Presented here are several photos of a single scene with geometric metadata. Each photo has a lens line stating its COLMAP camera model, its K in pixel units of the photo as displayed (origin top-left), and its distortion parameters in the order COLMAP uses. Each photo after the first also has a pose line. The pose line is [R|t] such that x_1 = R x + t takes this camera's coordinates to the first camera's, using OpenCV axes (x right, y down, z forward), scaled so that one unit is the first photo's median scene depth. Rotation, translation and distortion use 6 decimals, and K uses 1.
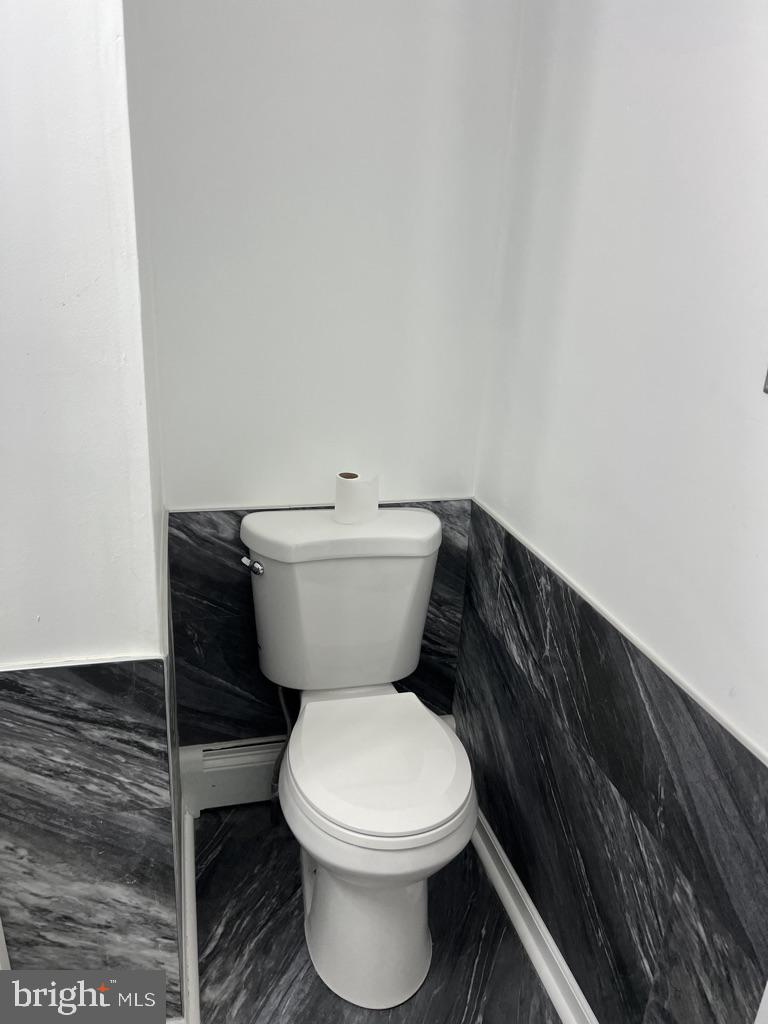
lens RADIAL K [[780.3, 0, 384.0], [0, 780.3, 517.8], [0, 0, 1]] dist [0.040642, -0.035848]
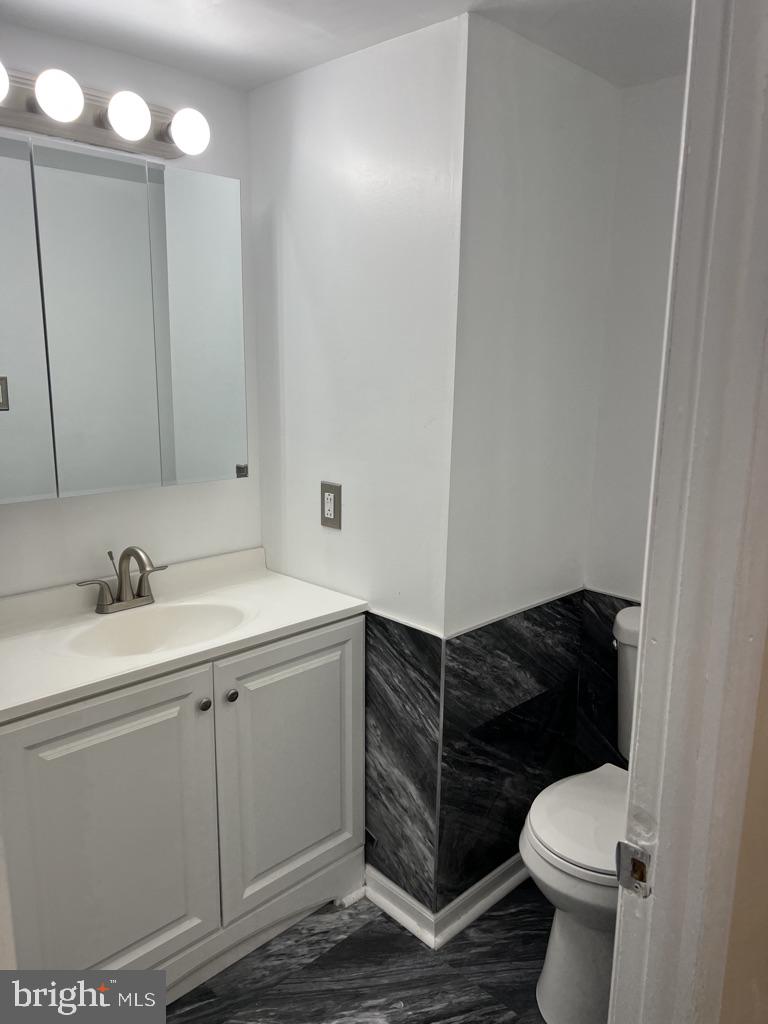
lens RADIAL K [[780.3, 0, 389.3], [0, 780.3, 511.8], [0, 0, 1]] dist [0.040642, -0.035848]
pose [[0.511995, 0.141132, -0.847315, 0.892032], [-0.303802, 0.952409, -0.024937, 0.003424], [0.803471, 0.270184, 0.530505, -0.011809]]
